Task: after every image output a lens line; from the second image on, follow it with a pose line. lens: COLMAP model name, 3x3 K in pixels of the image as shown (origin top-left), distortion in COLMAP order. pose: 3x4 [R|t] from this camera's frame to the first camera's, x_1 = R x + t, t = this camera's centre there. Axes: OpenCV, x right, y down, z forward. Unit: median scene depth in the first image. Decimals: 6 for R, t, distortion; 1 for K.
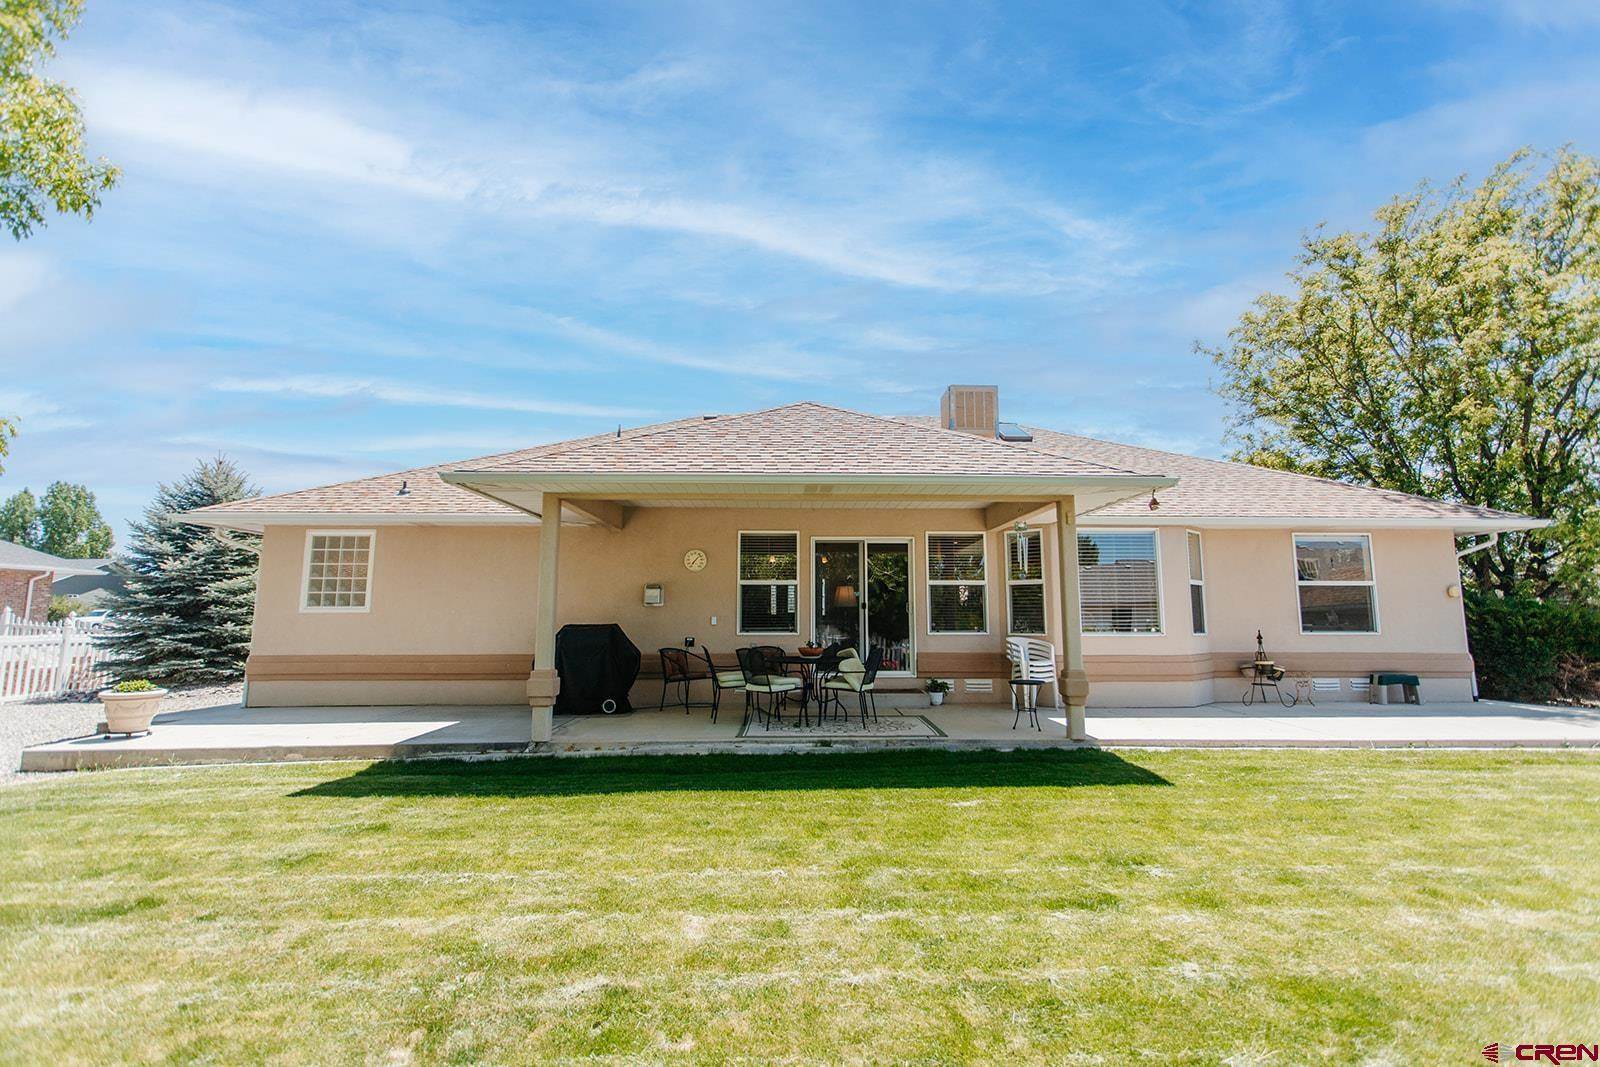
lens RADIAL K [[750.6, 0, 802.1], [0, 750.6, 526.8], [0, 0, 1]] dist [0.005246, -0.001238]
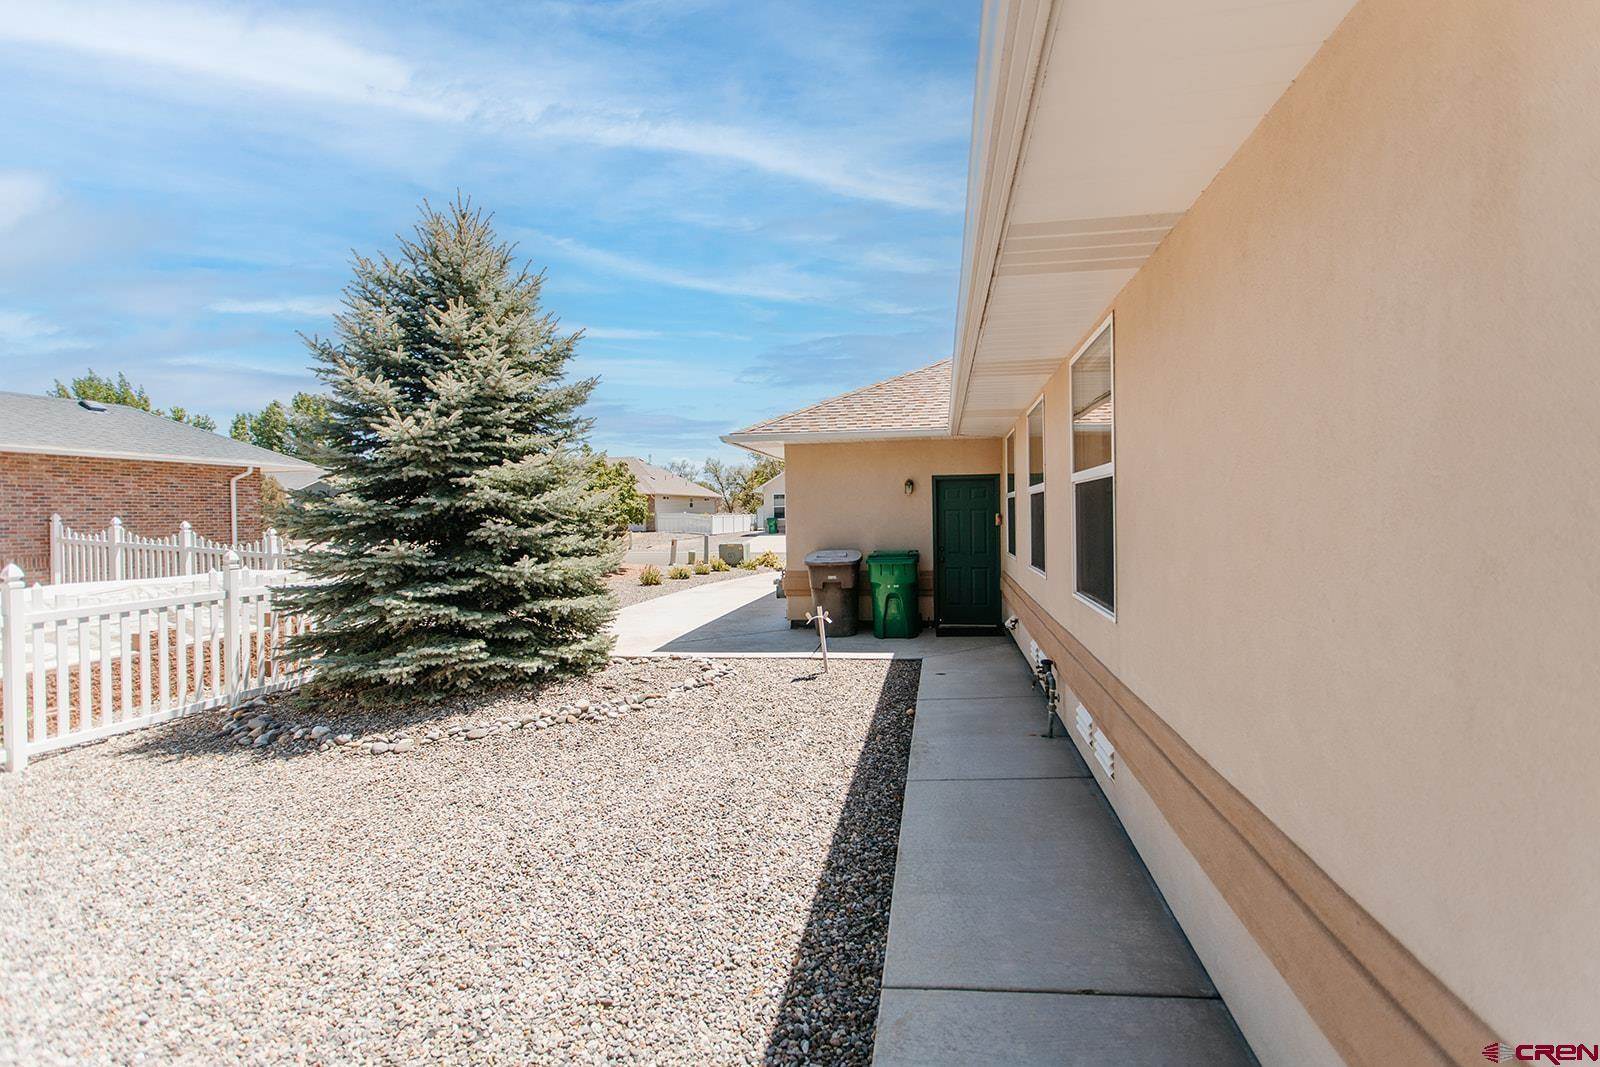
lens RADIAL K [[750.6, 0, 801.7], [0, 750.6, 529.9], [0, 0, 1]] dist [0.005246, -0.001238]
pose [[0.977827, -0.009104, -0.209214, -0.510445], [0.039628, 0.989048, 0.142172, 0.055117], [0.205629, -0.147310, 0.967479, 0.608928]]
